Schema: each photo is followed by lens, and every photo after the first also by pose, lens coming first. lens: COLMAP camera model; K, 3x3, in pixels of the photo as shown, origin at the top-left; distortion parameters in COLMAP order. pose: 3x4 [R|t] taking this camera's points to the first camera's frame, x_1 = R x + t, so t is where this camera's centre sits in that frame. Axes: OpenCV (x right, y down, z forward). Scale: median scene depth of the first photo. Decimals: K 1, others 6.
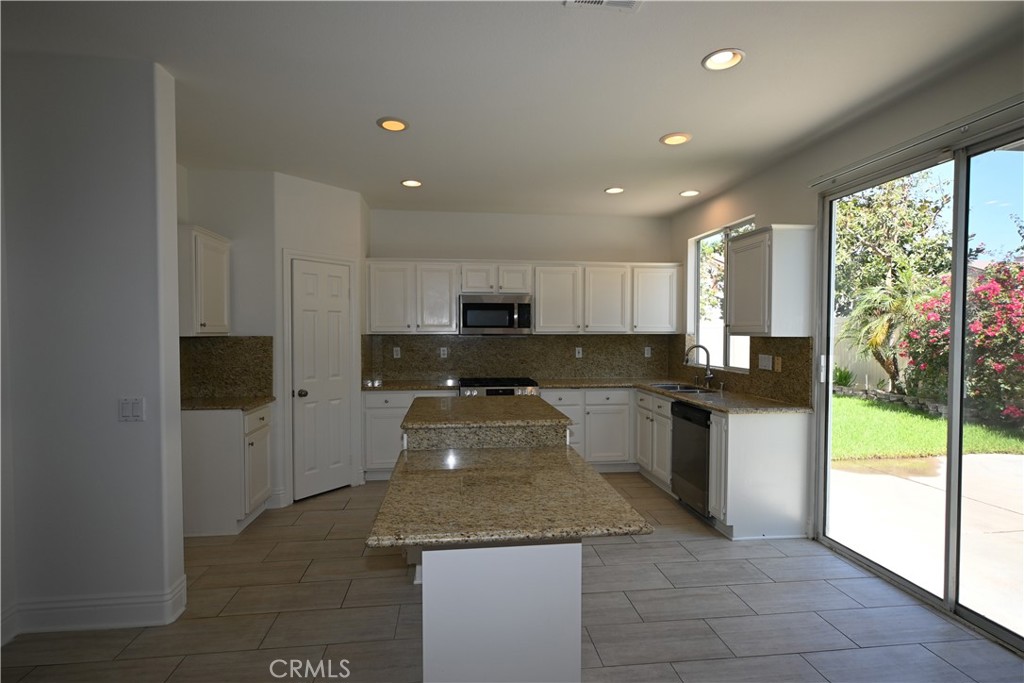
lens RADIAL K [[501.7, 0, 511.6], [0, 501.7, 340.6], [0, 0, 1]] dist [0.002472, 0.000468]
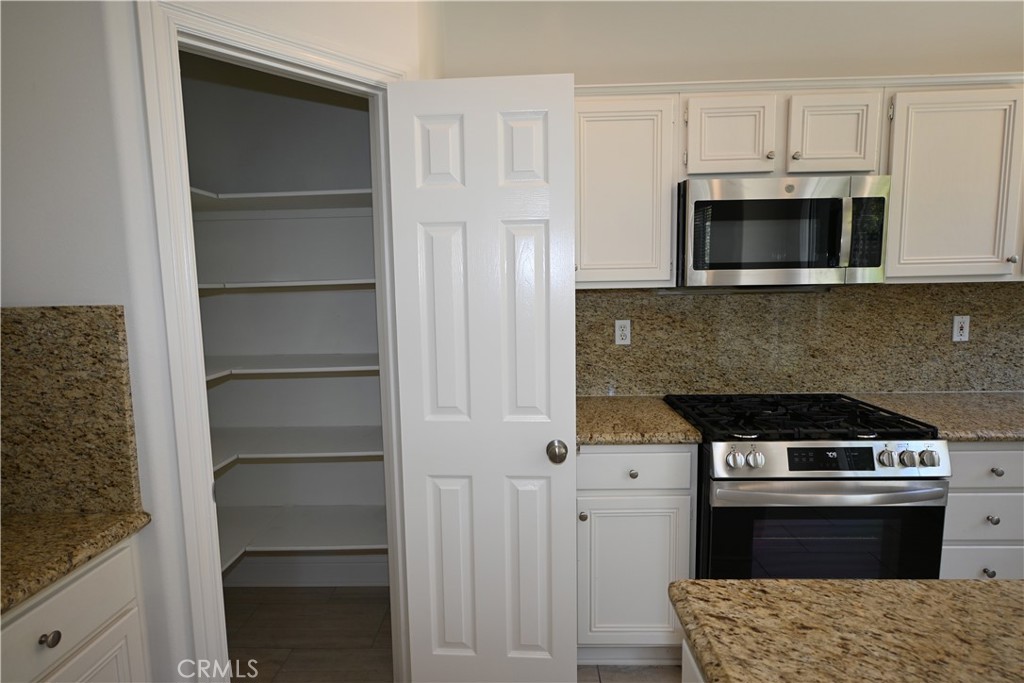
lens RADIAL K [[501.7, 0, 511.7], [0, 501.7, 340.1], [0, 0, 1]] dist [0.002472, 0.000468]
pose [[0.990090, -0.003129, -0.140401, -0.175647], [0.015796, 0.995889, 0.089199, -0.008963], [0.139545, -0.090533, 0.986068, 0.599538]]
